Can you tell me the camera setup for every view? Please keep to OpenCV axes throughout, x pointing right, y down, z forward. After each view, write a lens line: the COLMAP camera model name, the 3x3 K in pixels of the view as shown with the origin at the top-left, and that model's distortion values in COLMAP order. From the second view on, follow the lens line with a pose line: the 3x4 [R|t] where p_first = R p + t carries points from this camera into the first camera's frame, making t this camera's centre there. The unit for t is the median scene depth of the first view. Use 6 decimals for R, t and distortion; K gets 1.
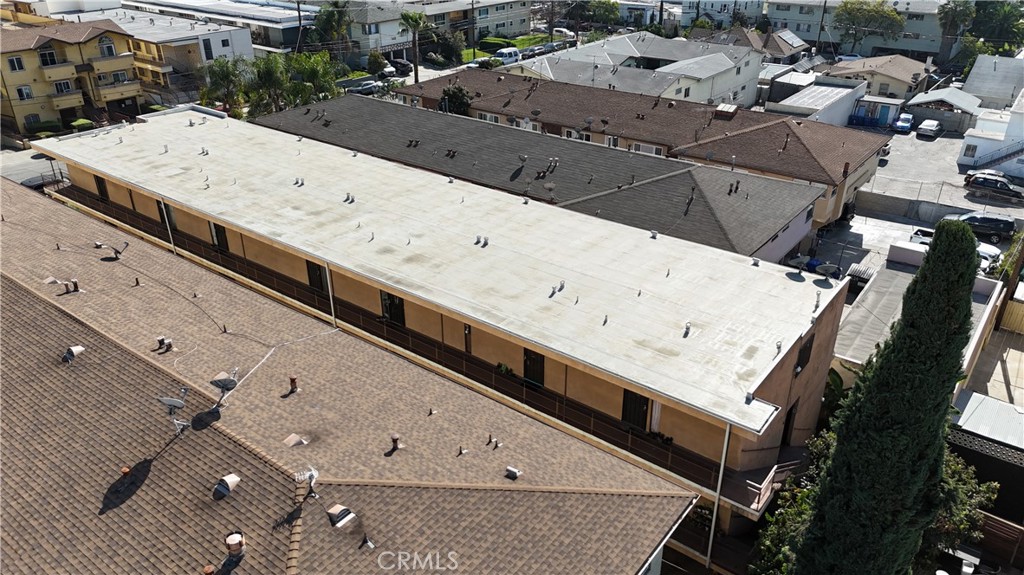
lens RADIAL K [[739.6, 0, 512.0], [0, 739.6, 287.5], [0, 0, 1]] dist [-0.000173, -0.003305]
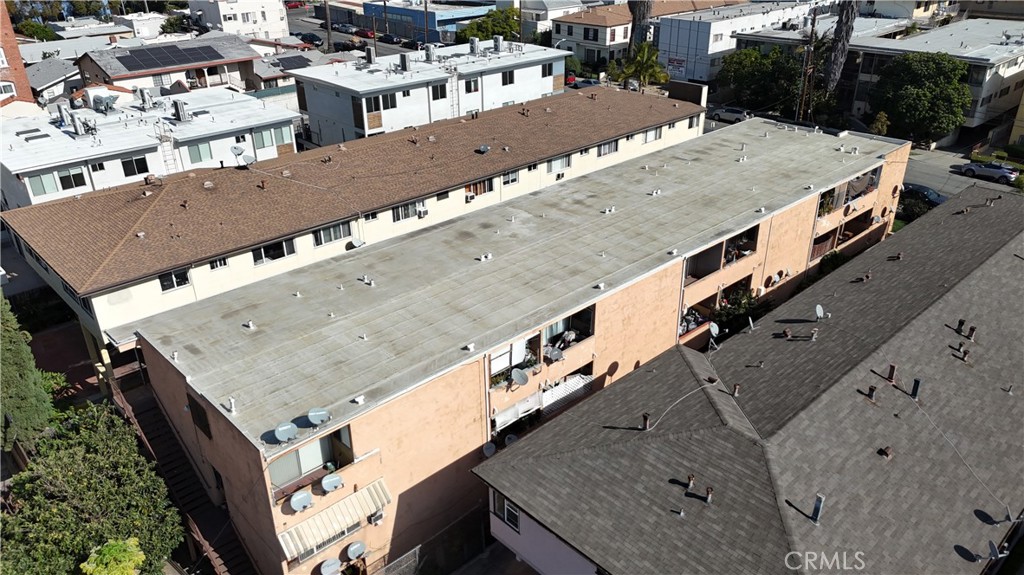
lens RADIAL K [[739.6, 0, 512.0], [0, 739.6, 287.5], [0, 0, 1]] dist [-0.000173, -0.003305]
pose [[-0.152516, 0.441332, -0.884288, 0.697554], [-0.443300, 0.769146, 0.460325, -0.411403], [0.883303, 0.462211, 0.078335, 0.764270]]
